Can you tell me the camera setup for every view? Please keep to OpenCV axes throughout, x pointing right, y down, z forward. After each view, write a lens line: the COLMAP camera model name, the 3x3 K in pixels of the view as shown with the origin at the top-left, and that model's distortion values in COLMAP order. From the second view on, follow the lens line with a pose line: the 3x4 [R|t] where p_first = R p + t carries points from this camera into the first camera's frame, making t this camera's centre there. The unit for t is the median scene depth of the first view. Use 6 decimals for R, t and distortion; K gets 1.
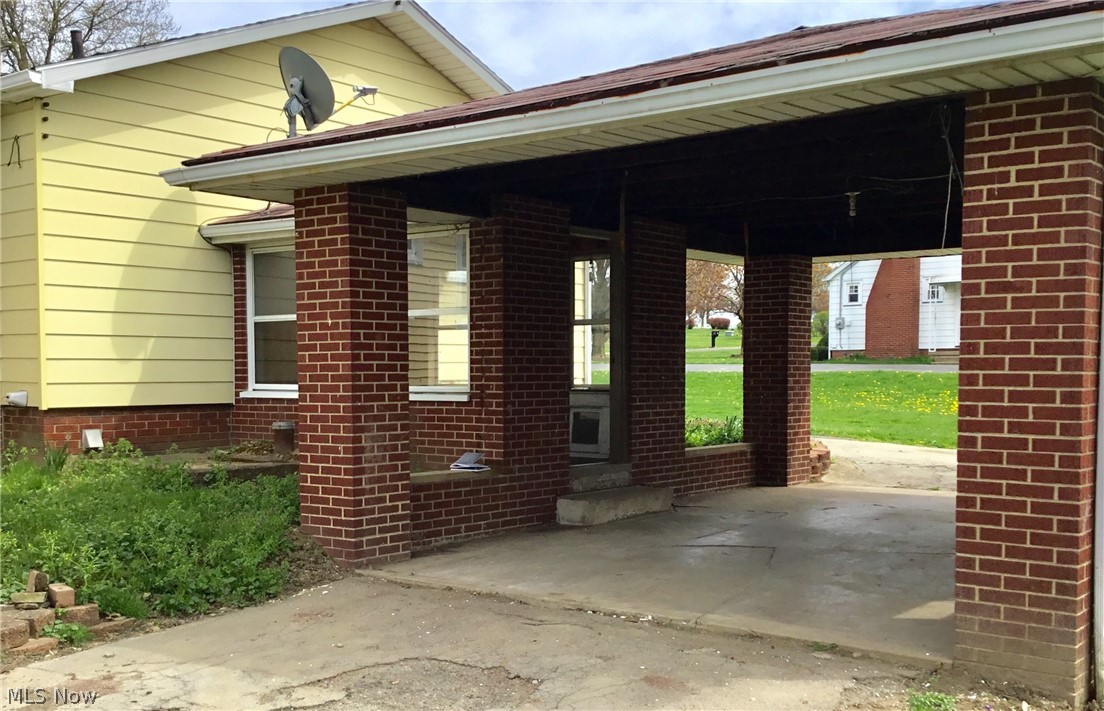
lens RADIAL K [[1187.7, 0, 552.4], [0, 1187.7, 429.2], [0, 0, 1]] dist [0.022225, 0.011598]
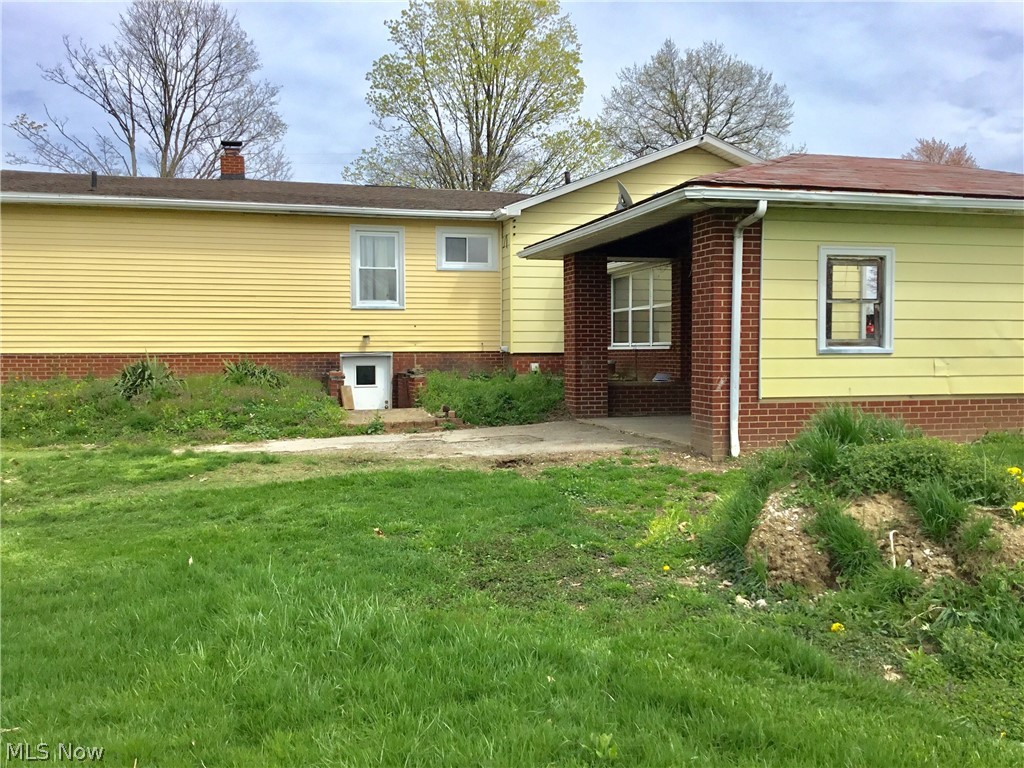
lens RADIAL K [[931.5, 0, 512.0], [0, 931.5, 384.0], [0, 0, 1]] dist [0.023902, 0.000561]
pose [[0.788455, 0.021359, -0.614722, 0.723764], [-0.029103, 0.999573, -0.002597, 0.050275], [0.614404, 0.019937, 0.788740, -0.435410]]
